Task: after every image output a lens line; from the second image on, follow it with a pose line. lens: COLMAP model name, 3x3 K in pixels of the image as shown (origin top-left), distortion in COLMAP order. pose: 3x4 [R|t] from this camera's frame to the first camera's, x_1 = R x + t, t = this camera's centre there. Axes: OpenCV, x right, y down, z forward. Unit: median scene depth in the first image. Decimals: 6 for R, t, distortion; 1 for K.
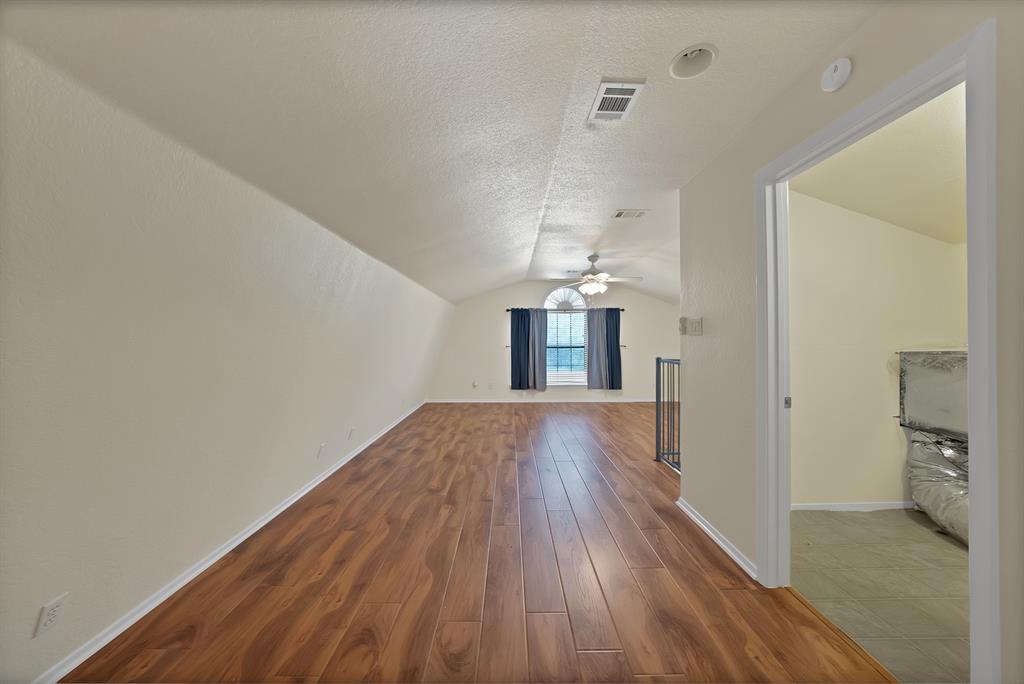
lens RADIAL K [[372.5, 0, 513.6], [0, 372.5, 339.4], [0, 0, 1]] dist [-0.001988, 0.000217]
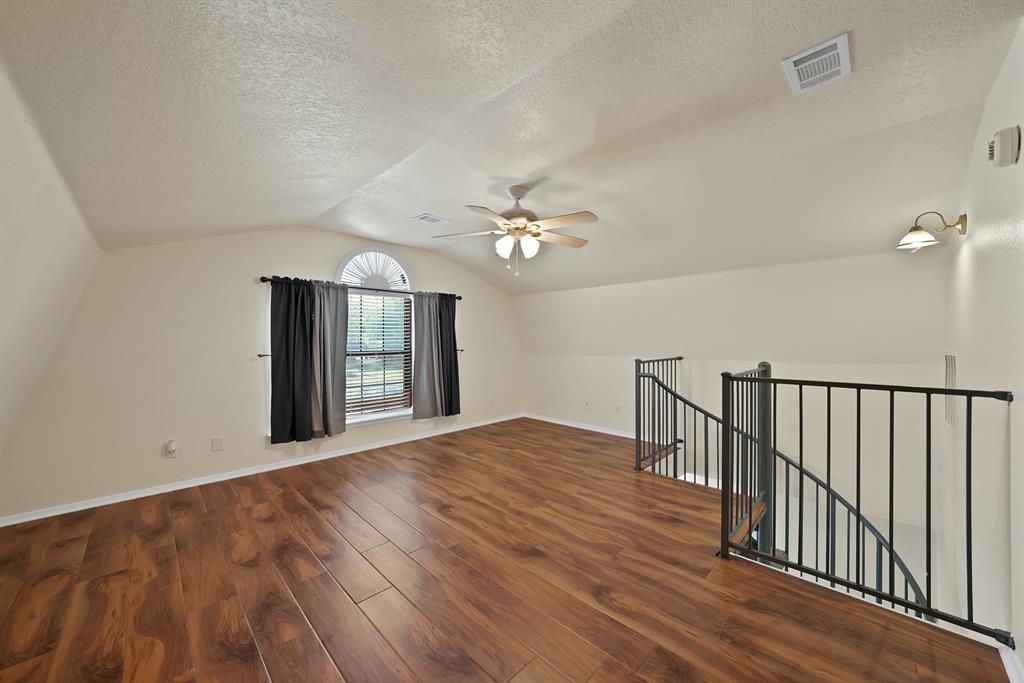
lens RADIAL K [[372.5, 0, 510.2], [0, 372.5, 340.3], [0, 0, 1]] dist [-0.001988, 0.000217]
pose [[0.713868, 0.000831, 0.700280, -0.123658], [-0.000245, 1.000000, -0.000936, 0.000410], [-0.700280, 0.000496, 0.713868, 0.439006]]
